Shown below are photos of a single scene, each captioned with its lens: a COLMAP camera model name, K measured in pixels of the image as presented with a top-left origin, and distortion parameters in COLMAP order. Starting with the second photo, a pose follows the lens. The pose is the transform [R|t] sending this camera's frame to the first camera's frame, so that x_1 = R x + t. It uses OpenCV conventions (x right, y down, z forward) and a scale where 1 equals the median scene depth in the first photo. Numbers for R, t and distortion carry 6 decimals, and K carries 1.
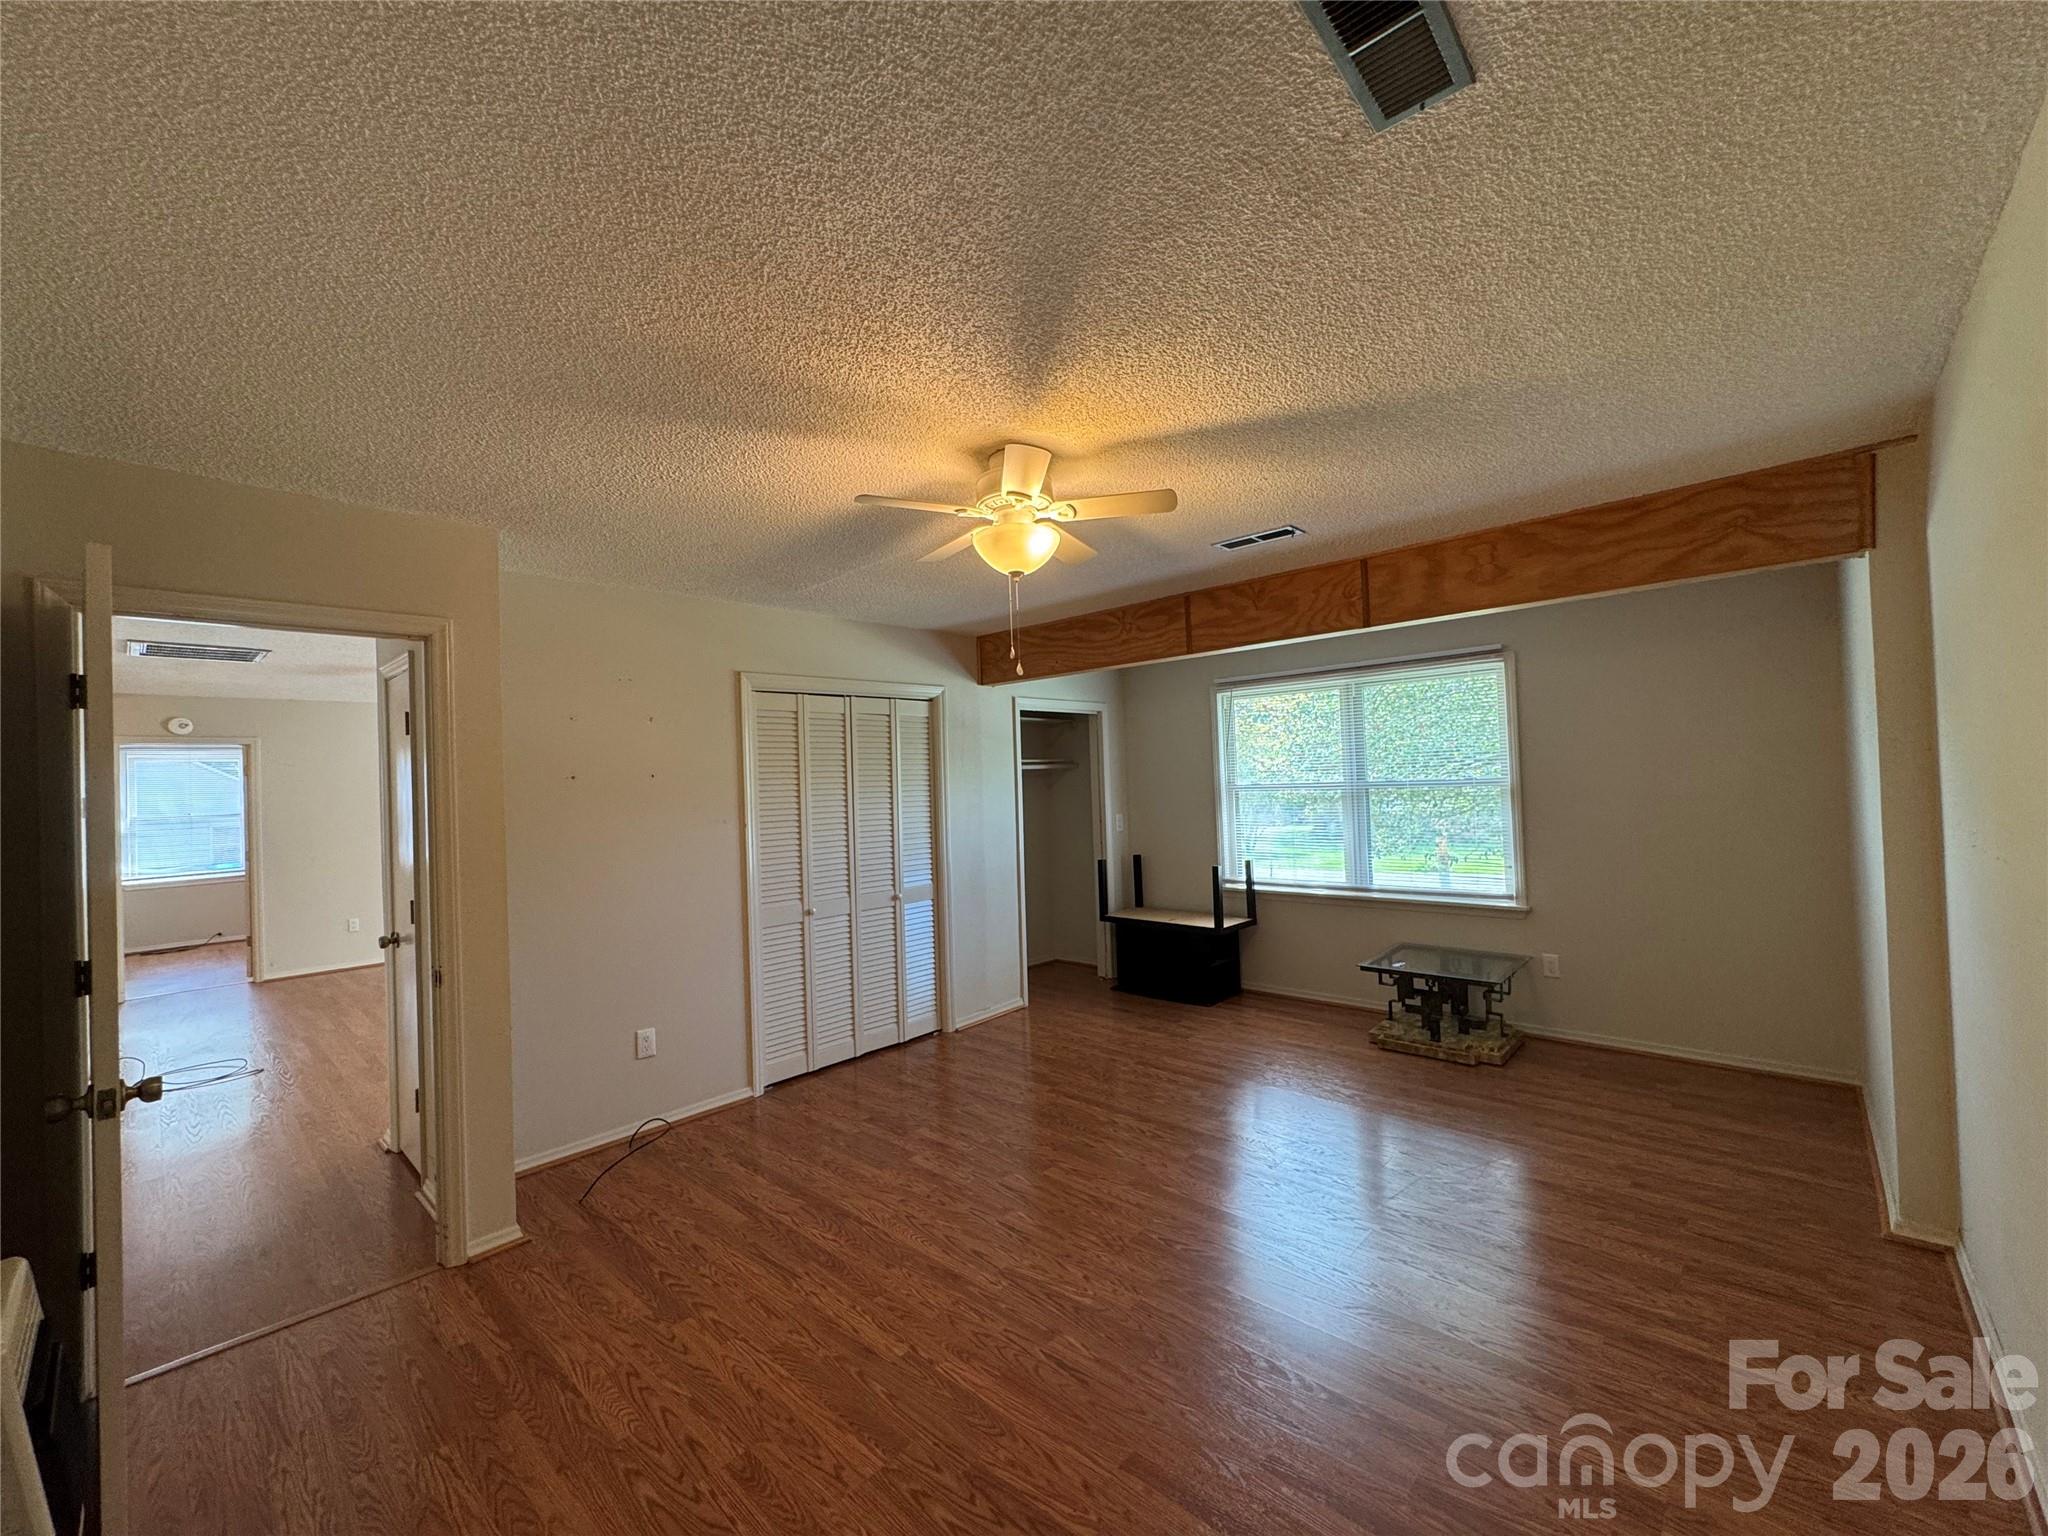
lens RADIAL K [[820.2, 0, 1021.5], [0, 820.2, 770.4], [0, 0, 1]] dist [0.001136, -0.000130]
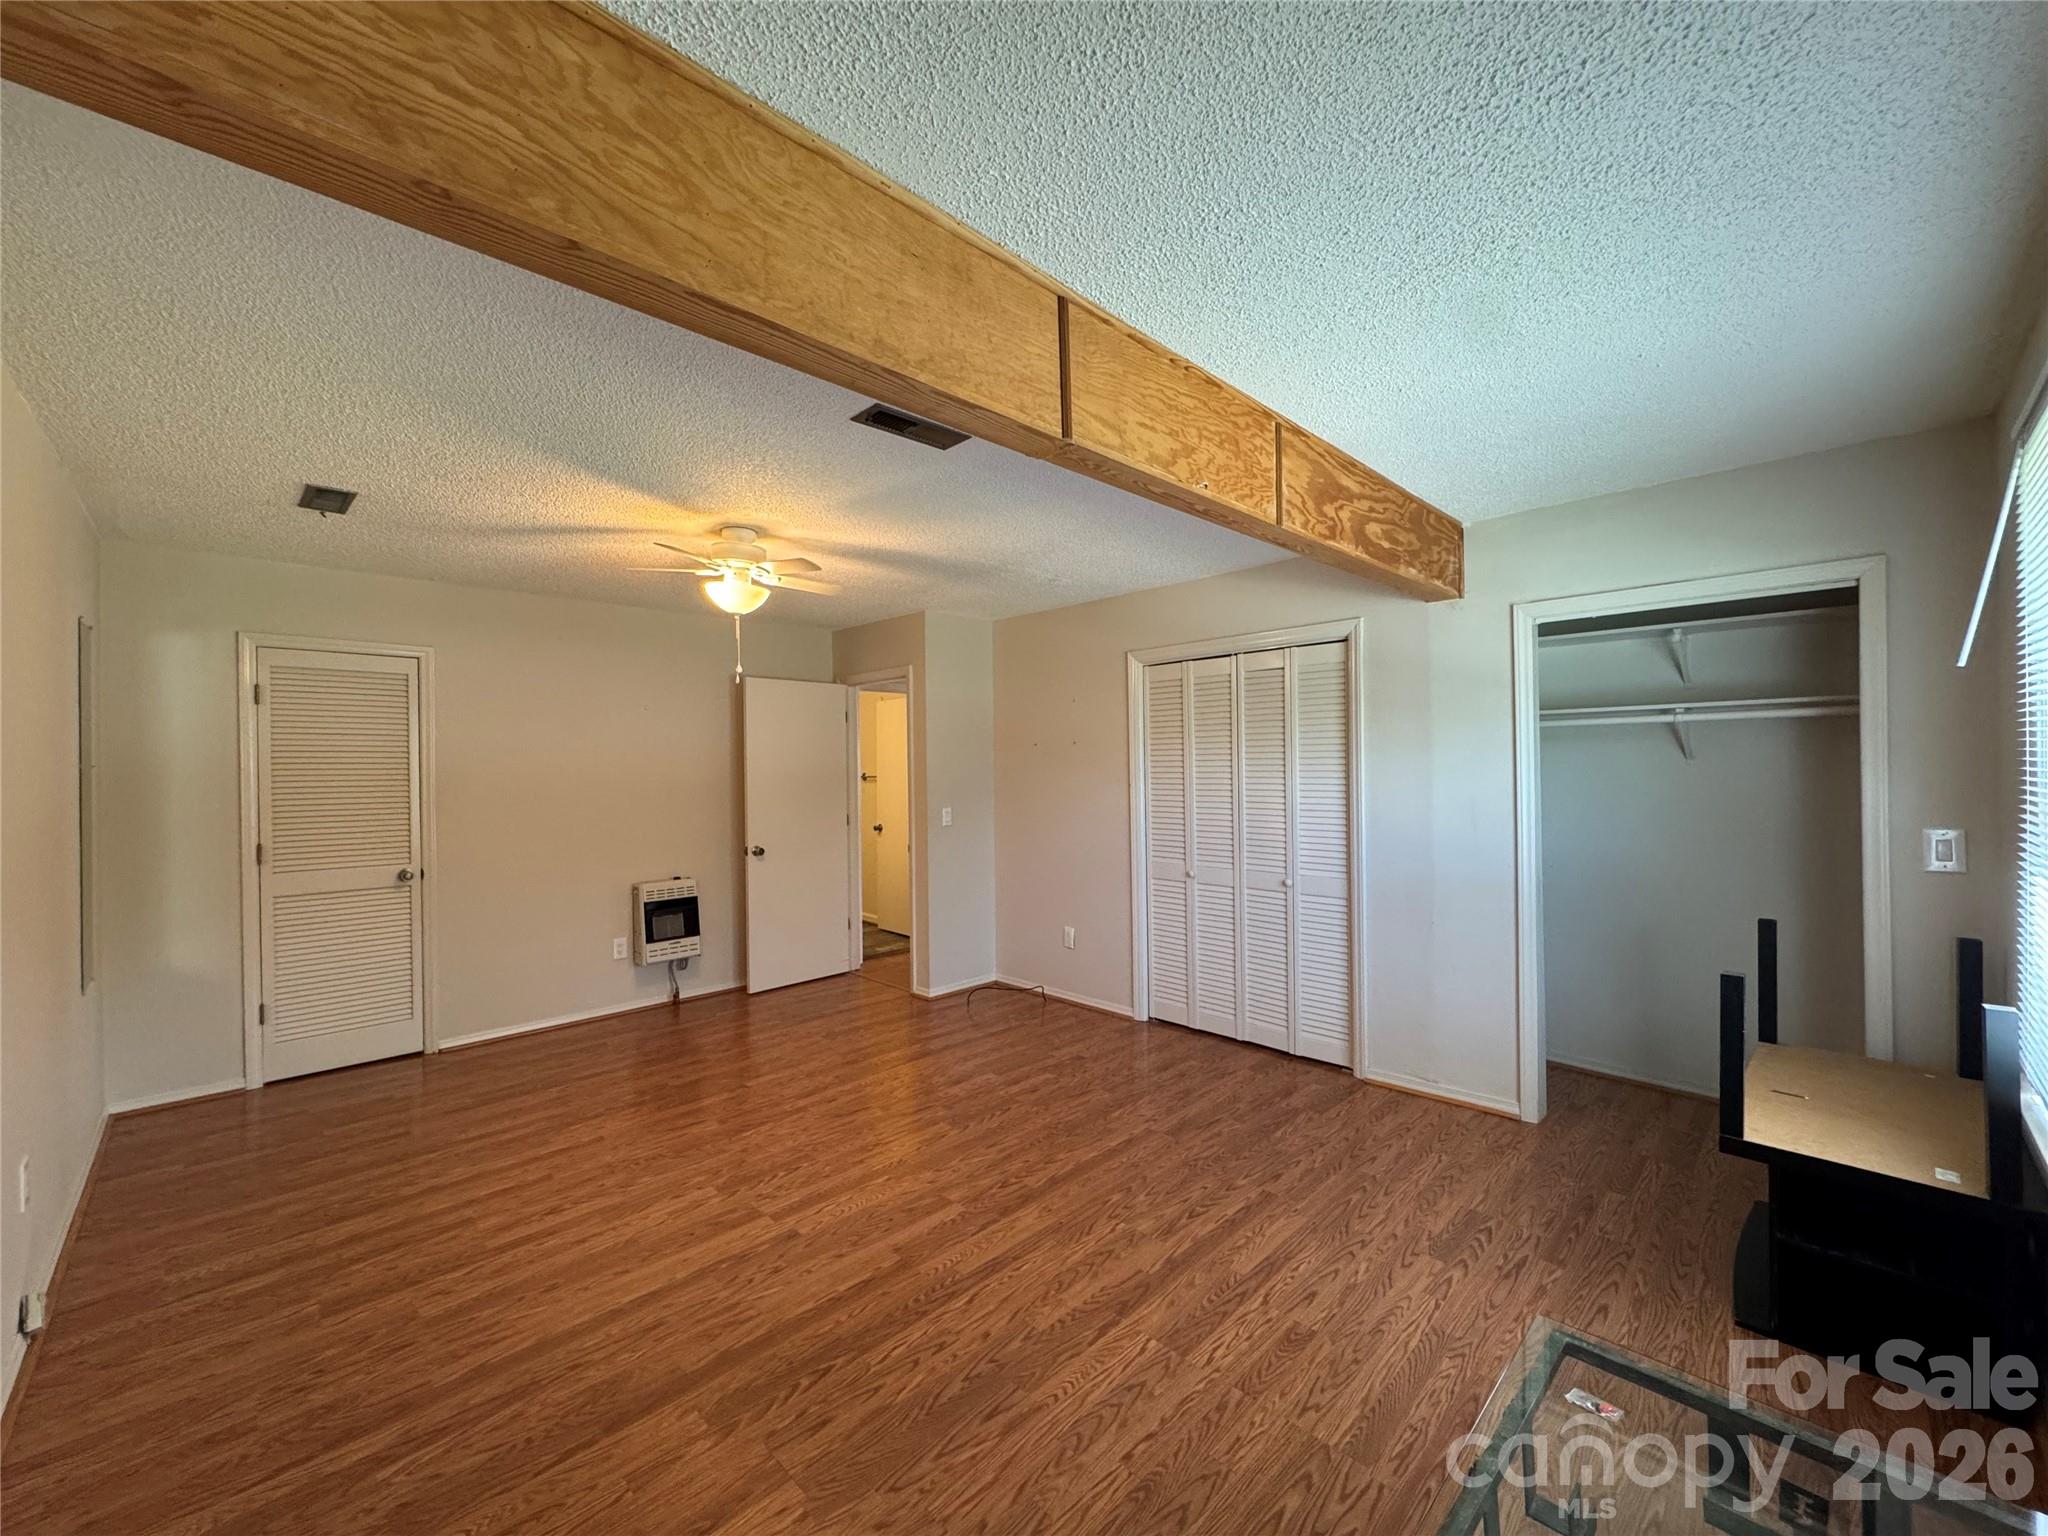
lens RADIAL K [[820.2, 0, 1024.1], [0, 820.2, 767.9], [0, 0, 1]] dist [0.001136, -0.000130]
pose [[-0.045998, 0.035393, -0.998314, 0.838714], [0.027815, 0.999030, 0.034137, -0.000663], [0.998554, -0.026198, -0.046937, 0.920094]]
